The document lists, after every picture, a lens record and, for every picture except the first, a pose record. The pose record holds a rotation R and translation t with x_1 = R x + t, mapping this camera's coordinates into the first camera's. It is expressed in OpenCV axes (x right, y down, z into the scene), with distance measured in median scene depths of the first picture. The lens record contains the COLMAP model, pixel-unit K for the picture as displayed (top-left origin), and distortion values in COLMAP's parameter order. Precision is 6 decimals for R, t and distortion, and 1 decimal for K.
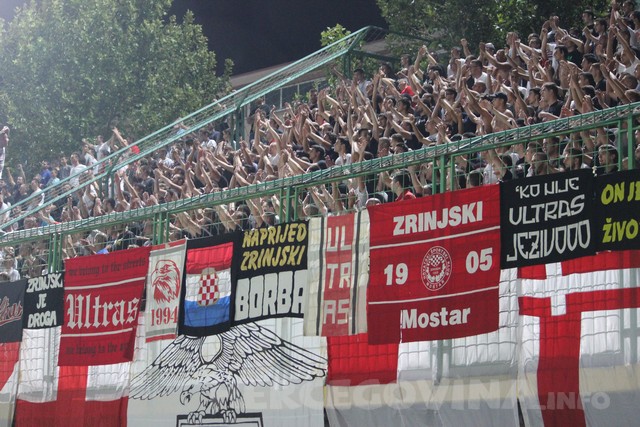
lens RADIAL K [[1646.2, 0, 319.9], [0, 1646.2, 195.7], [0, 0, 1]] dist [-0.403177, -0.062338]
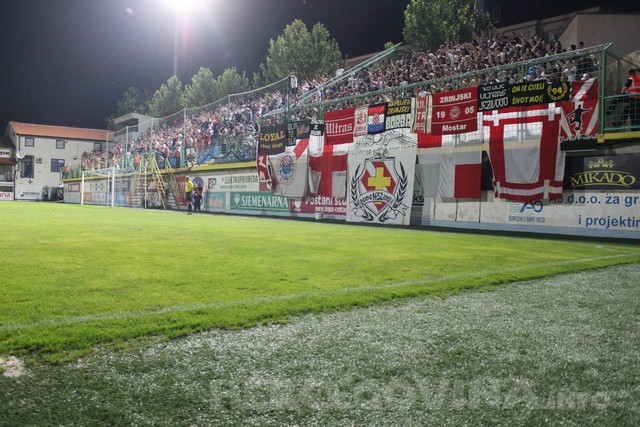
lens RADIAL K [[530.7, 0, 322.5], [0, 530.7, 204.6], [0, 0, 1]] dist [-0.154257, 0.156776]
pose [[0.998967, 0.009165, -0.044498, -0.132936], [-0.000671, 0.982311, 0.187256, 0.026414], [0.045427, -0.187033, 0.981303, -0.079606]]
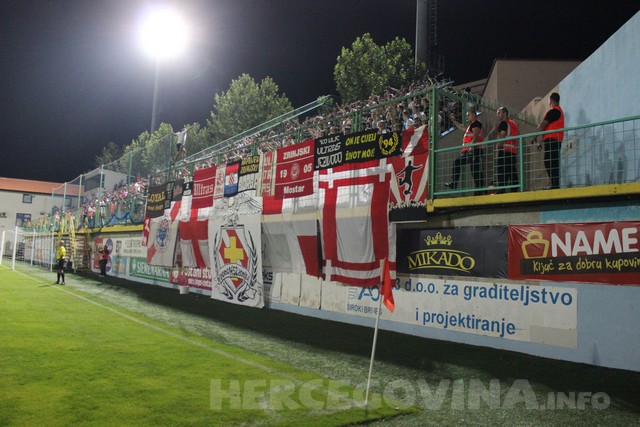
lens RADIAL K [[530.7, 0, 322.5], [0, 530.7, 204.6], [0, 0, 1]] dist [-0.154257, 0.156776]
pose [[0.996577, 0.014089, -0.081462, 0.168125], [-0.007572, 0.996786, 0.079756, 0.026122], [0.082323, -0.078866, 0.993480, 0.120091]]
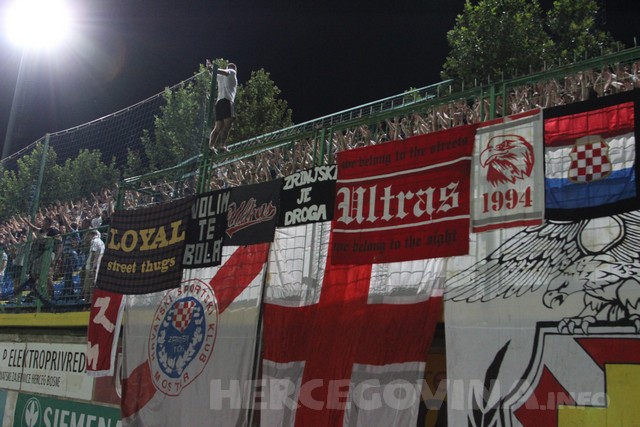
lens RADIAL K [[698.5, 0, 320.0], [0, 698.5, 213.5], [0, 0, 1]] dist [-0.116657, 0.054065]
pose [[0.992849, 0.084806, 0.084014, -0.232786], [-0.079167, 0.994517, -0.068323, 0.120025], [-0.089348, 0.061183, 0.994120, 0.717680]]
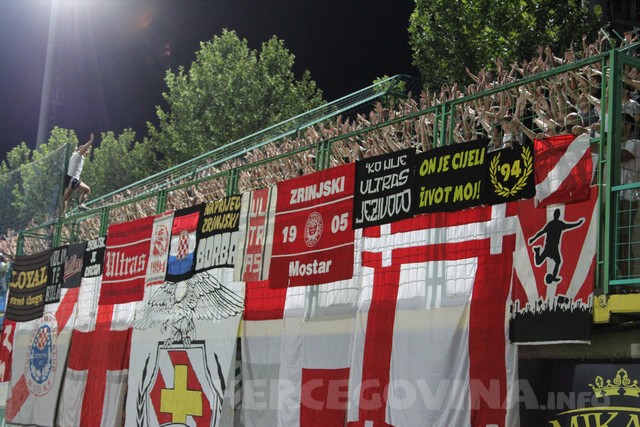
lens RADIAL K [[1084.2, 0, 320.0], [0, 1084.2, 213.5], [0, 0, 1]] dist [0.029320, 0.079111]
pose [[0.989056, 0.024356, -0.145515, 0.177767], [-0.024699, 0.999695, -0.000553, 0.028980], [0.145457, 0.004141, 0.989356, 0.150596]]
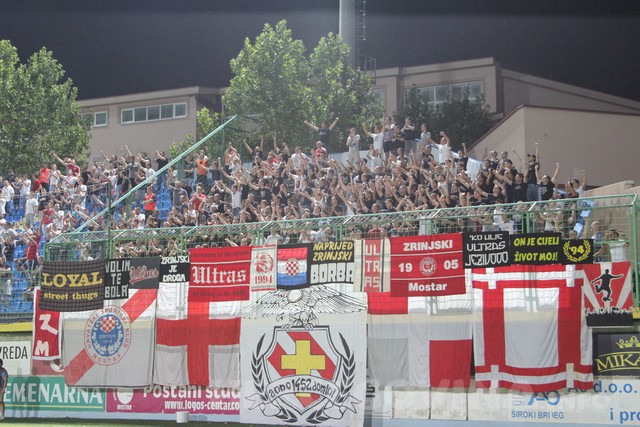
lens RADIAL K [[1084.2, 0, 320.0], [0, 1084.2, 213.5], [0, 0, 1]] dist [0.029320, 0.079111]
pose [[0.934721, 0.031342, 0.353997, -0.573302], [-0.049013, 0.997954, 0.041062, -0.080683], [-0.351985, -0.055732, 0.934345, -0.376162]]
